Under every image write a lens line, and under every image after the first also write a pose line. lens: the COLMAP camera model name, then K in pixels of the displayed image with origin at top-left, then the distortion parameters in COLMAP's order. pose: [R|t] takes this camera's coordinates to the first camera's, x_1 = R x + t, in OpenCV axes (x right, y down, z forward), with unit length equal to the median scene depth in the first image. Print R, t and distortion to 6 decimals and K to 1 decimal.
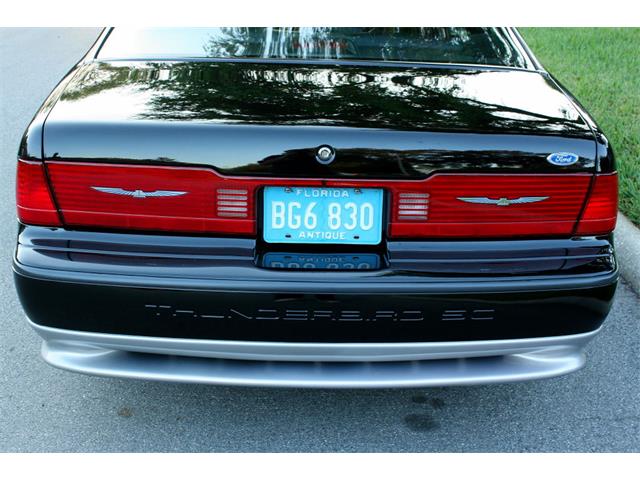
lens RADIAL K [[570.8, 0, 320.0], [0, 570.8, 240.0], [0, 0, 1]] dist [-0.088978, 0.003693]
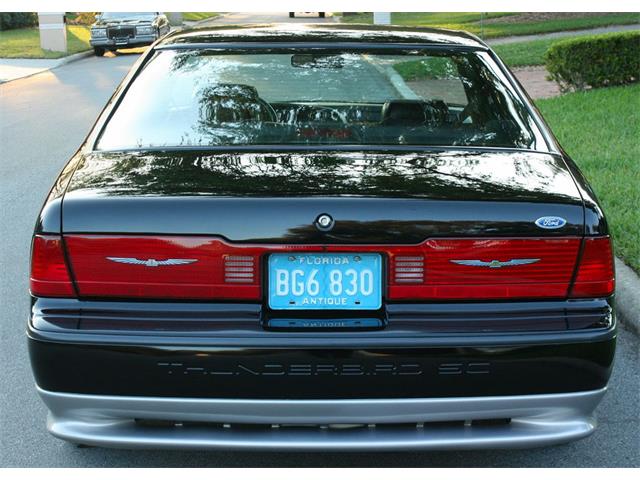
lens RADIAL K [[743.3, 0, 320.0], [0, 743.3, 240.0], [0, 0, 1]] dist [-0.138334, 0.199075]
pose [[0.999635, -0.020972, -0.017047, 0.021184], [0.017063, 0.978881, -0.203719, 0.159962], [0.020960, 0.203353, 0.978881, -0.355647]]
